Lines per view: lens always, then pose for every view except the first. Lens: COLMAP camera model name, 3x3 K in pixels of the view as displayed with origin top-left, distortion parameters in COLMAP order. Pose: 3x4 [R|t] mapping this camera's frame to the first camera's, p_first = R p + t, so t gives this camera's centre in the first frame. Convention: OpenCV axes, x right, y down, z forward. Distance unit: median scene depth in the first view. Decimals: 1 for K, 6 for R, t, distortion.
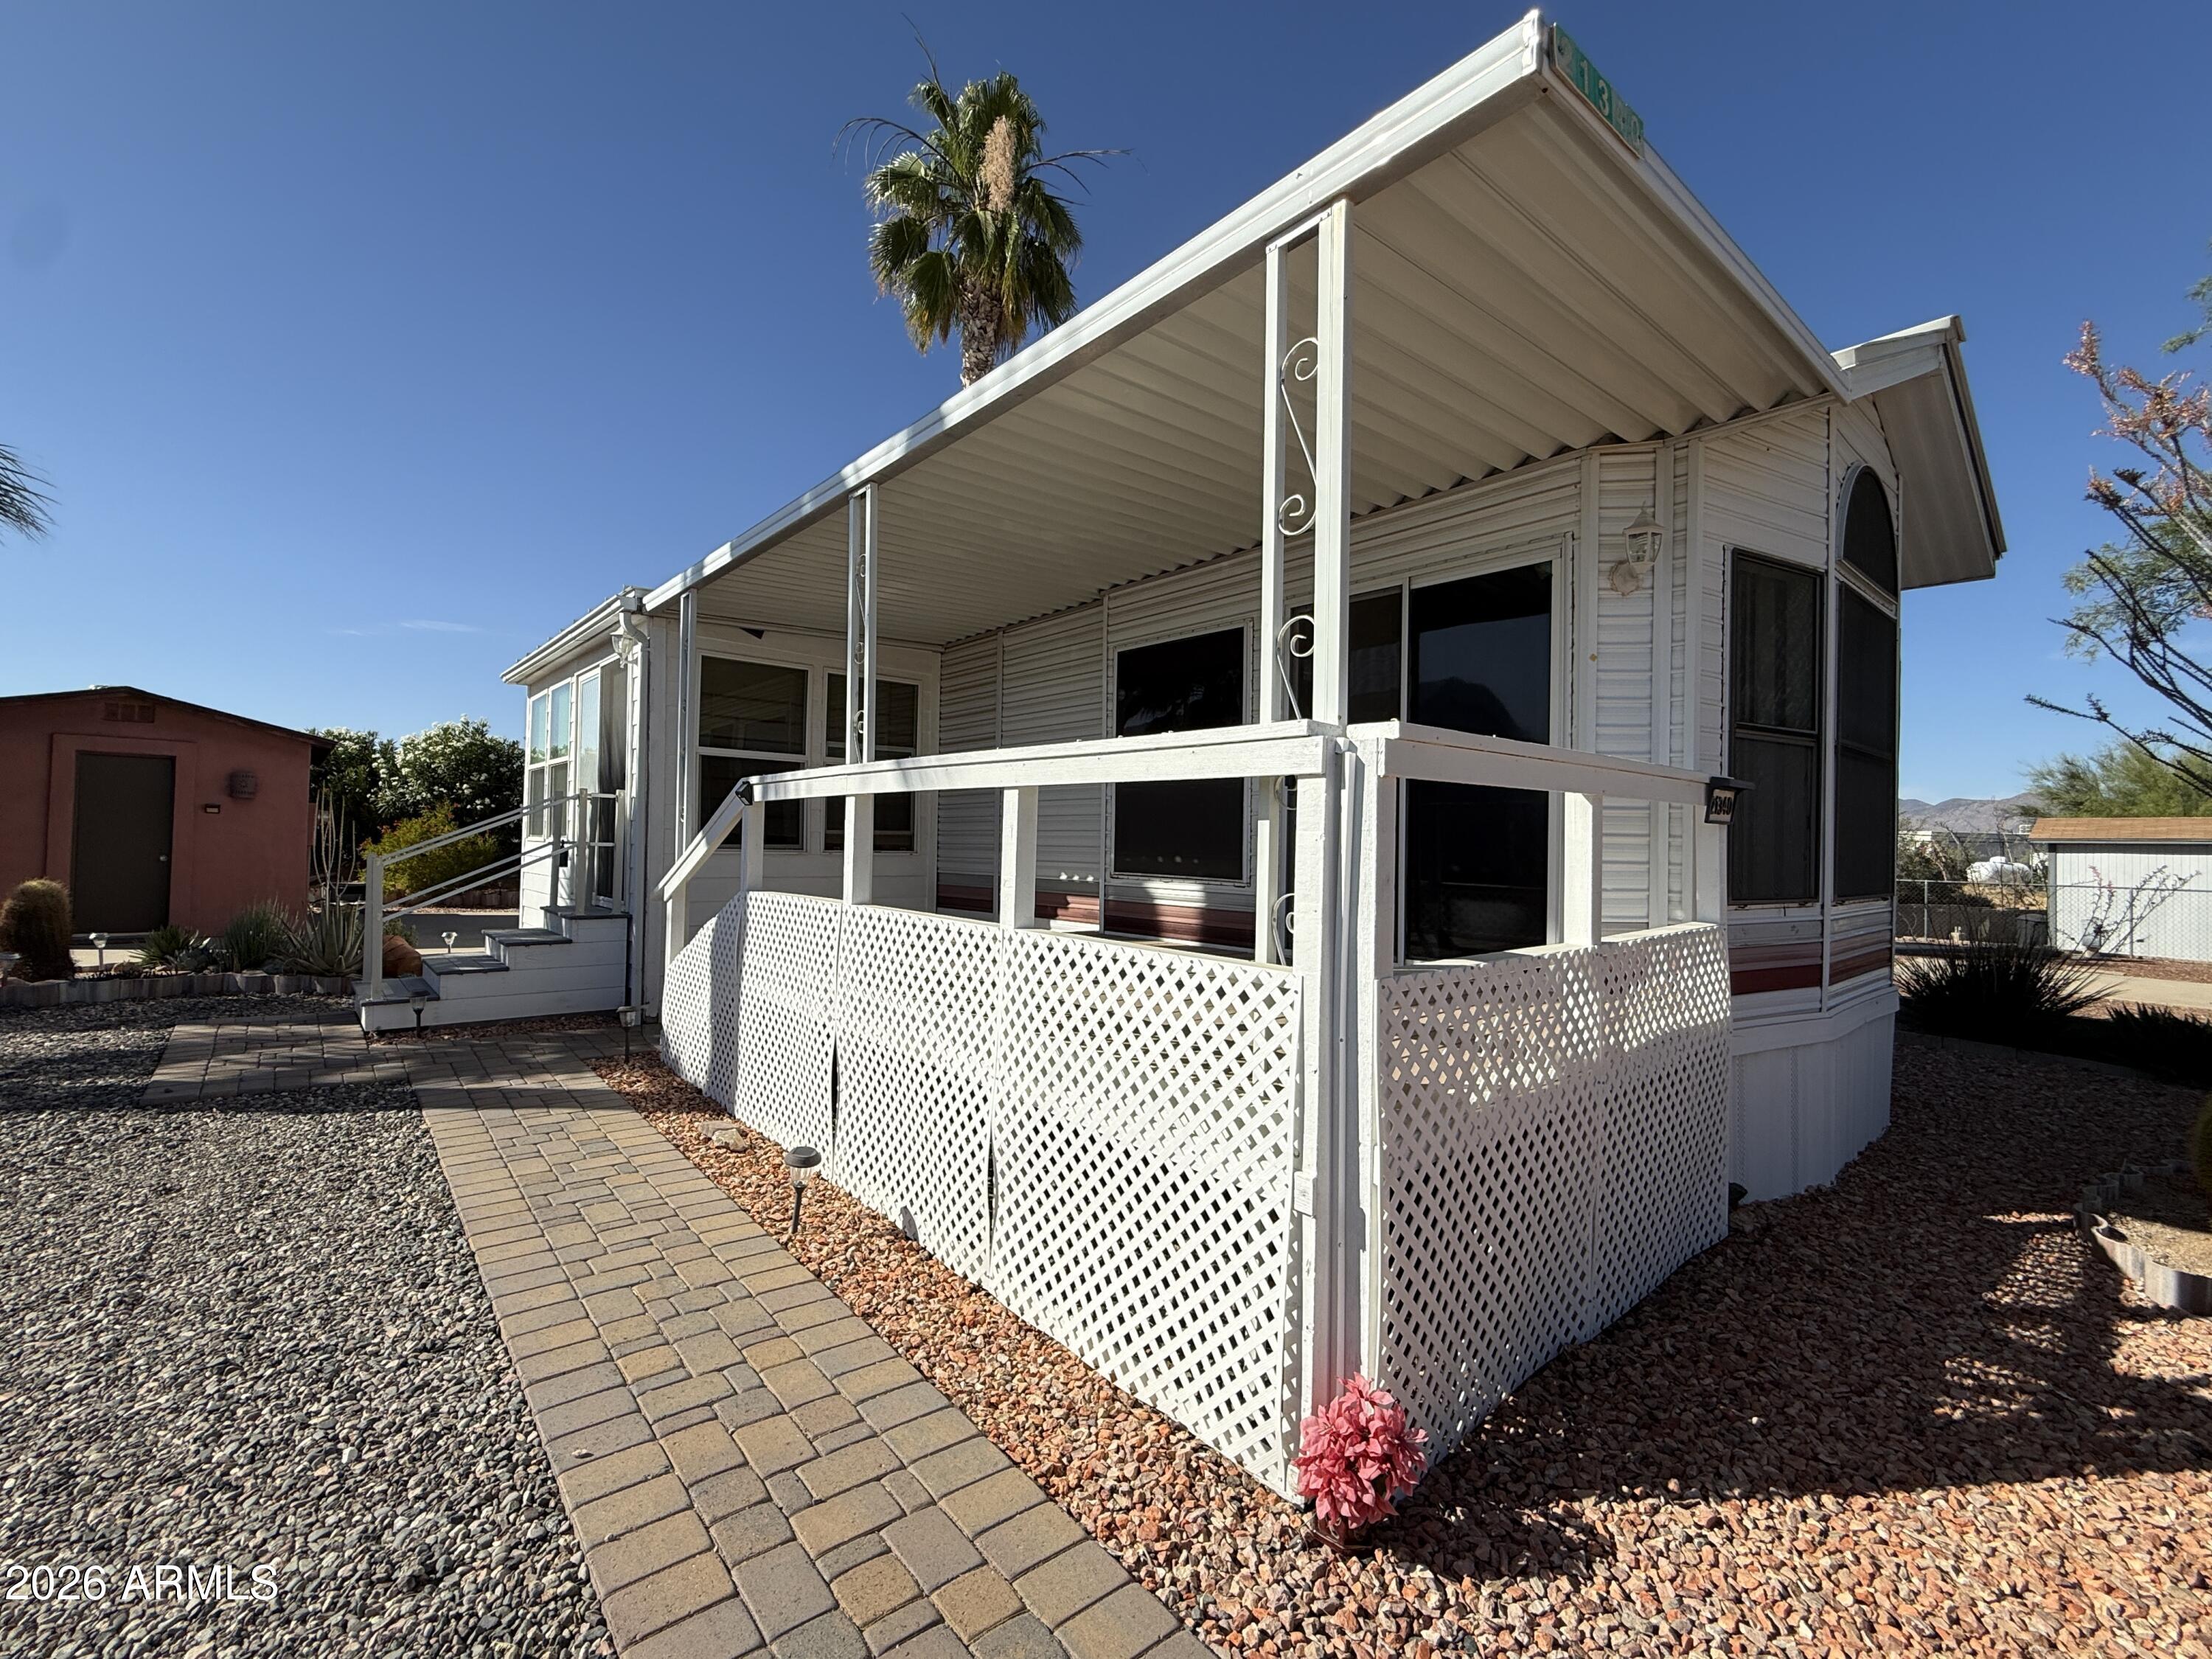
lens RADIAL K [[949.0, 0, 1104.0], [0, 949.0, 832.7], [0, 0, 1]] dist [-0.002619, -0.000046]
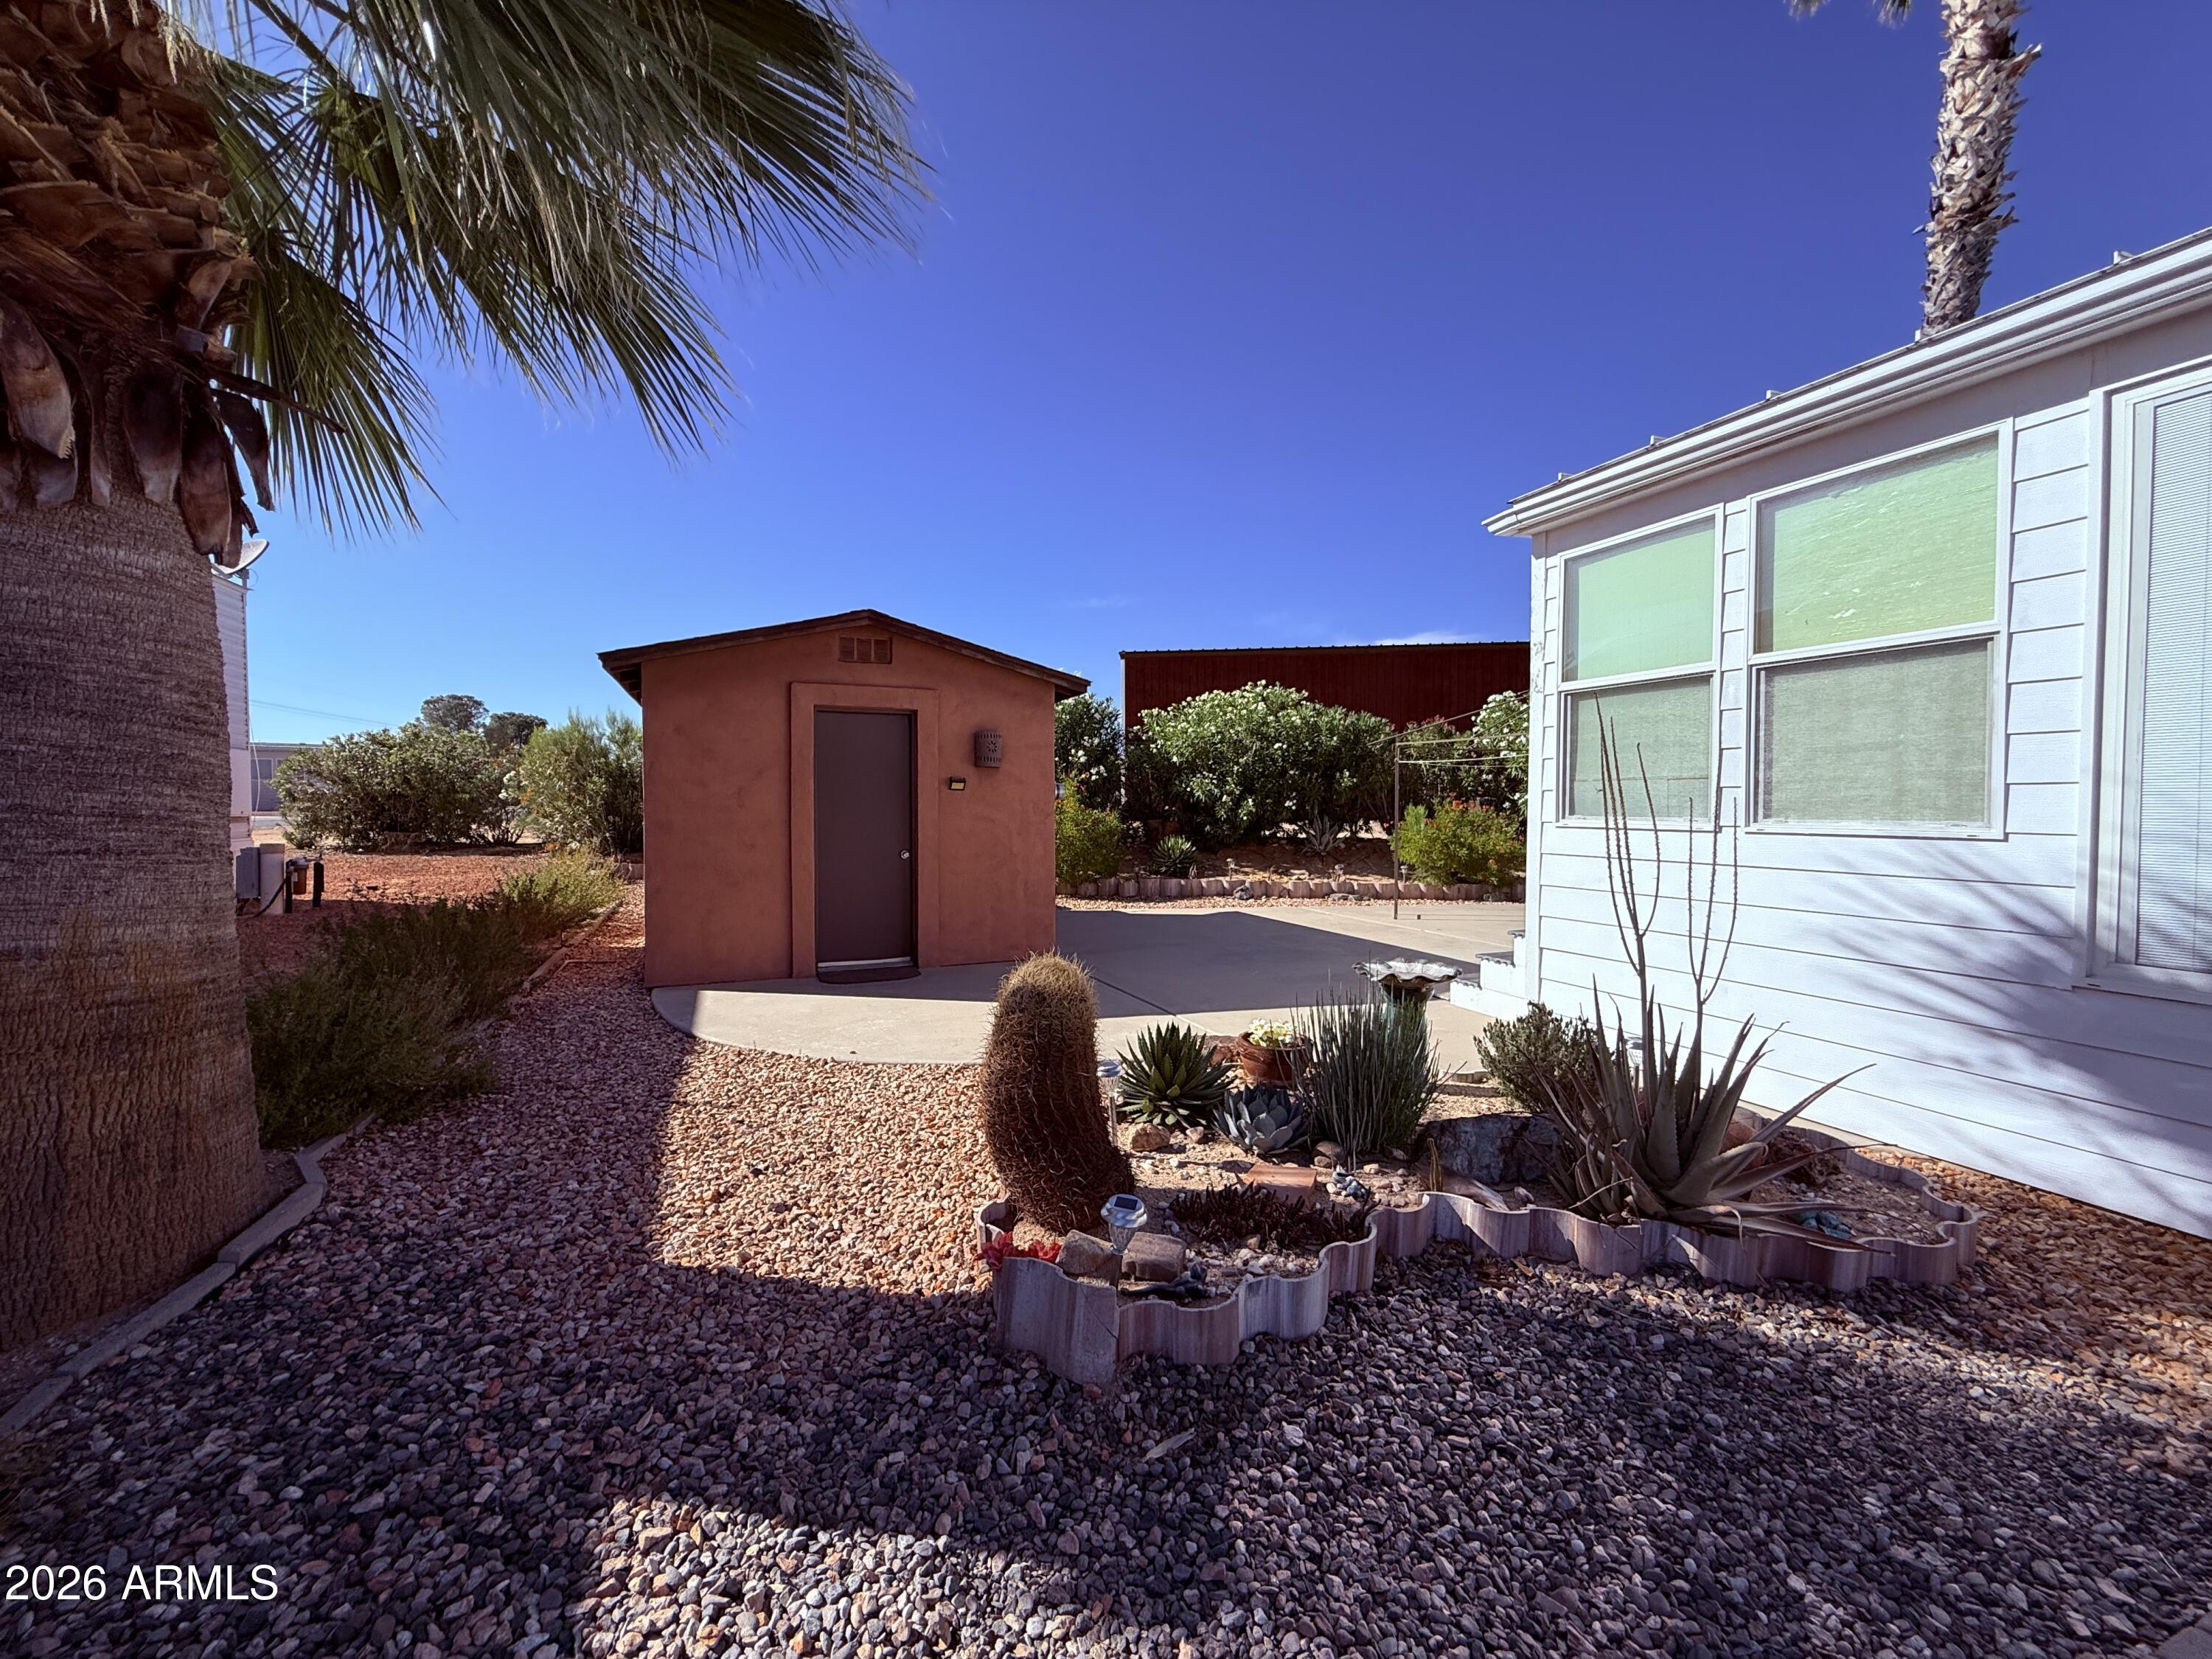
lens RADIAL K [[888.2, 0, 1100.8], [0, 888.2, 827.4], [0, 0, 1]] dist [-0.003362, 0.000863]
pose [[0.944792, -0.010972, -0.327488, -0.661990], [0.022671, 0.999233, 0.031925, -0.012192], [0.326887, -0.037587, 0.944316, 0.436372]]
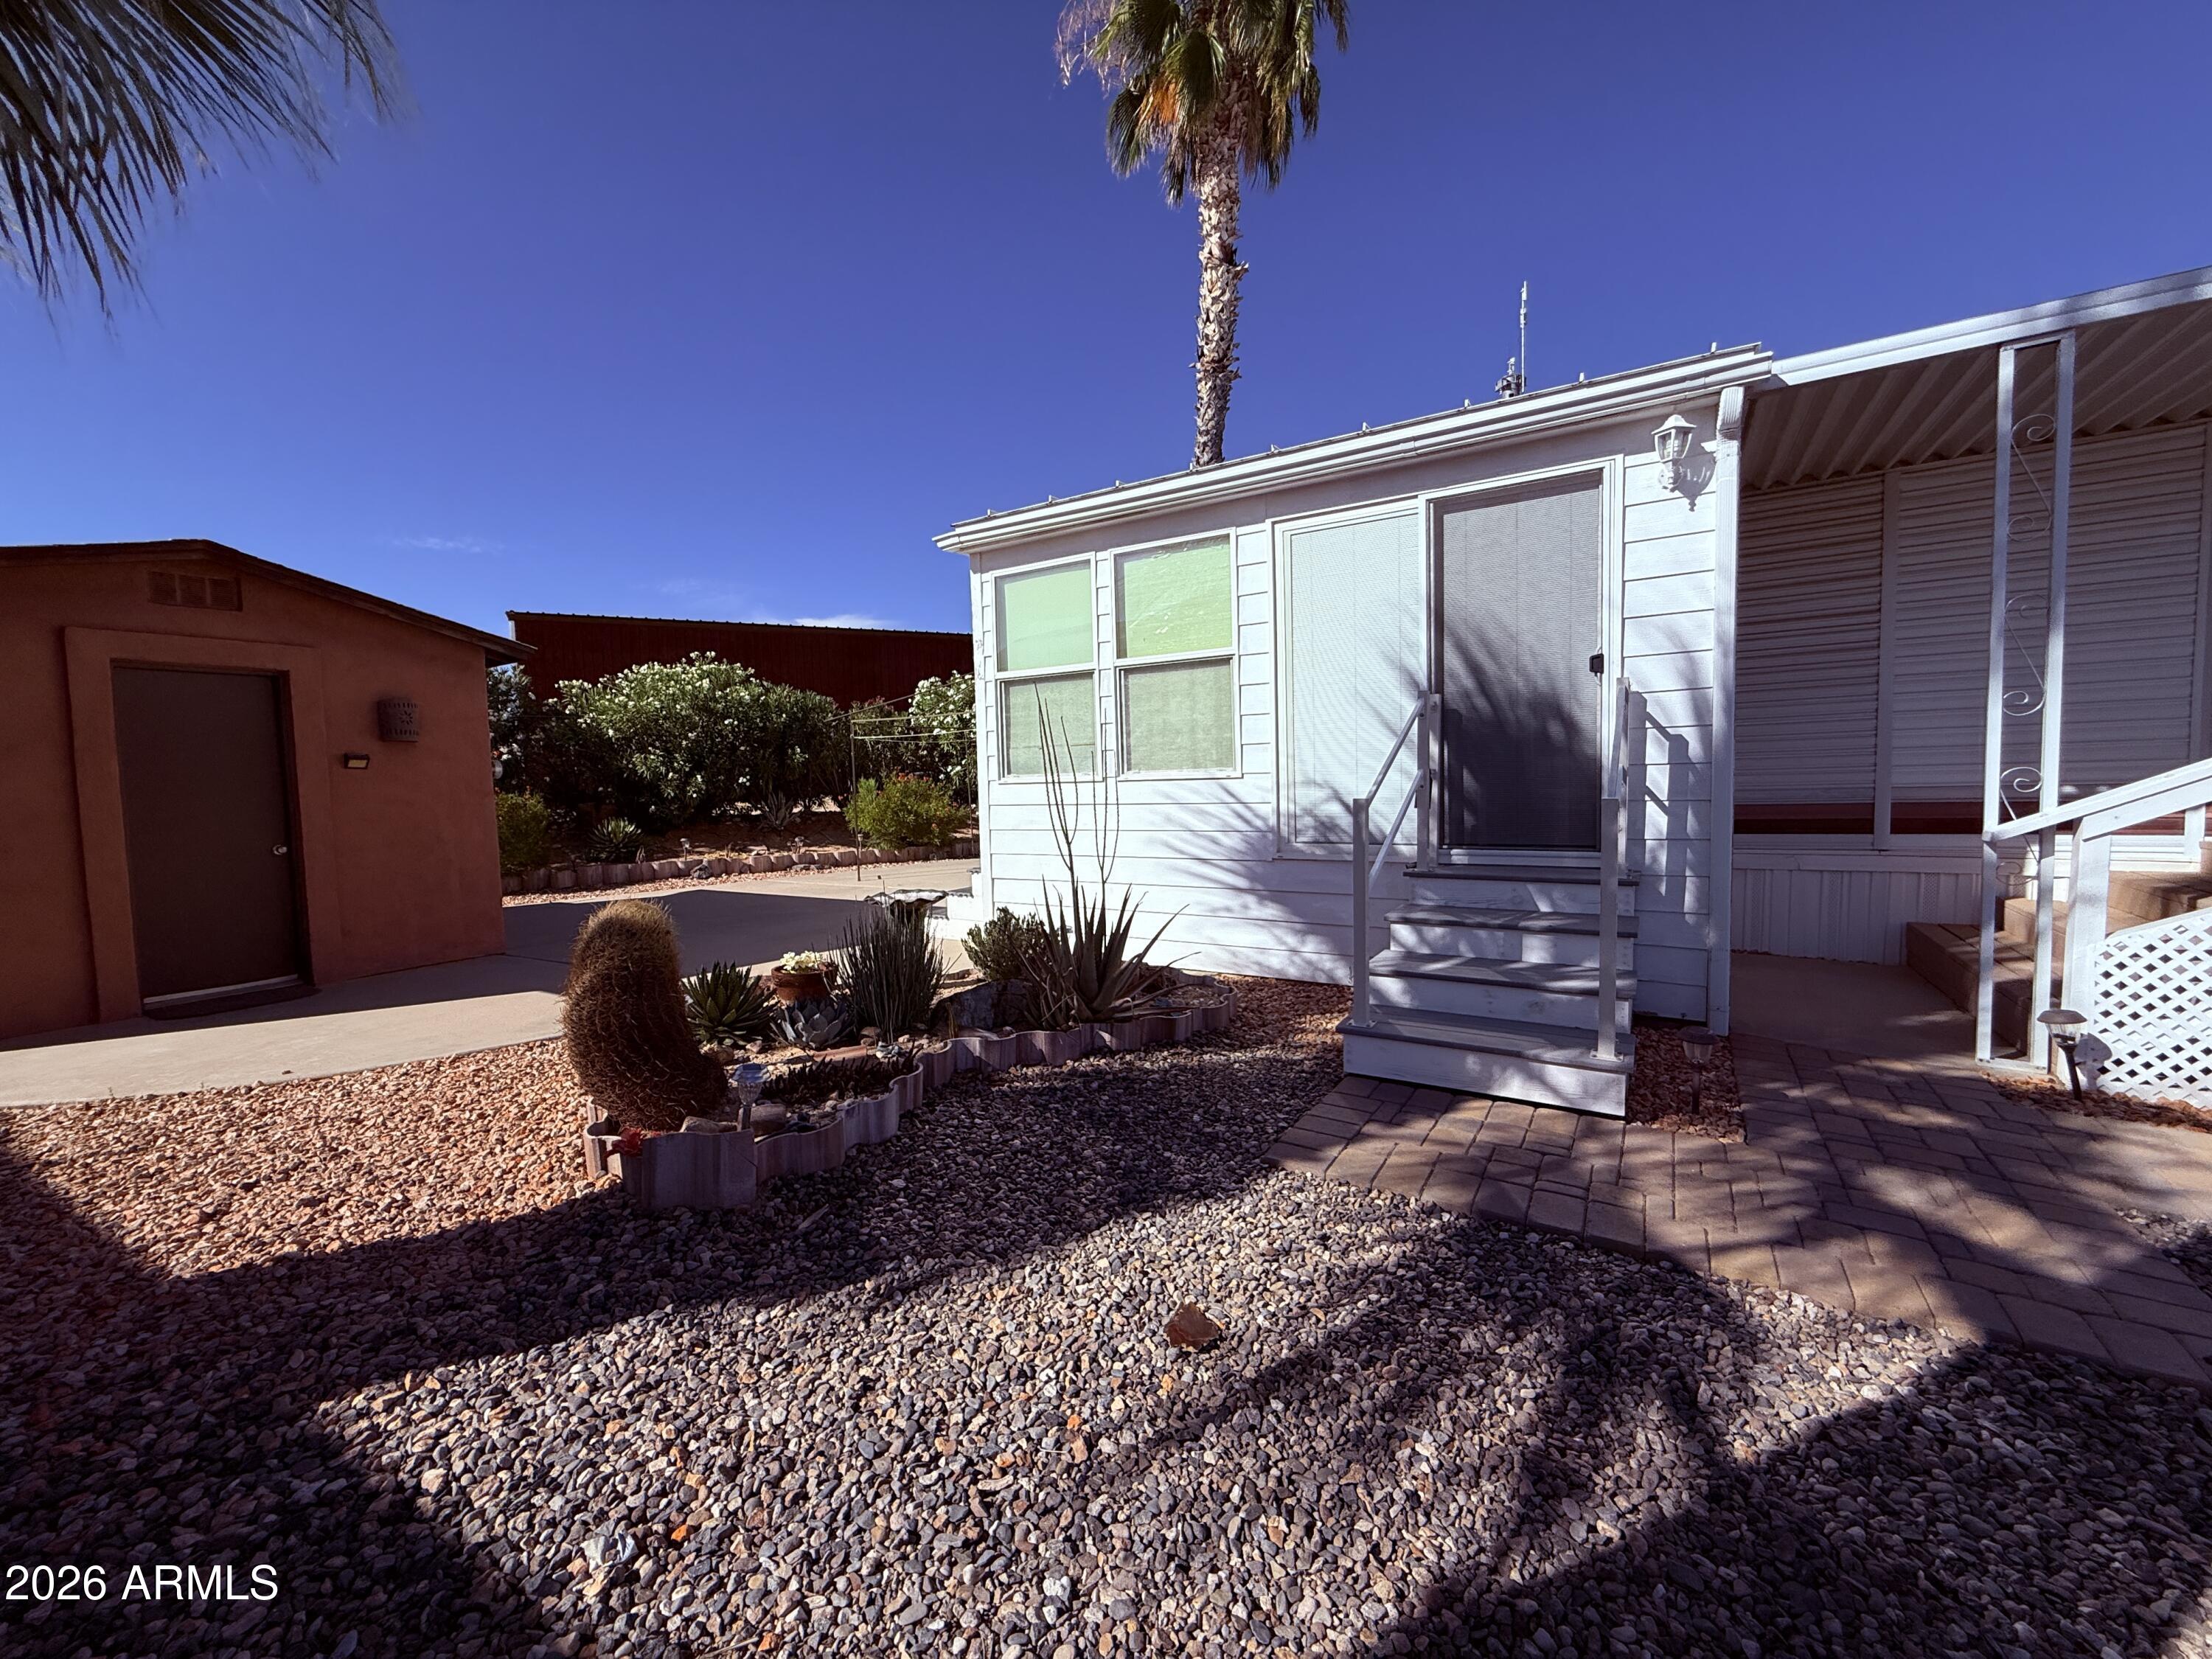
lens RADIAL K [[888.2, 0, 1108.9], [0, 888.2, 829.8], [0, 0, 1]] dist [-0.003362, 0.000863]
pose [[0.955041, -0.065568, 0.289132, -0.694241], [0.044746, 0.995944, 0.078055, -0.004972], [-0.293077, -0.061608, 0.954102, 0.352610]]
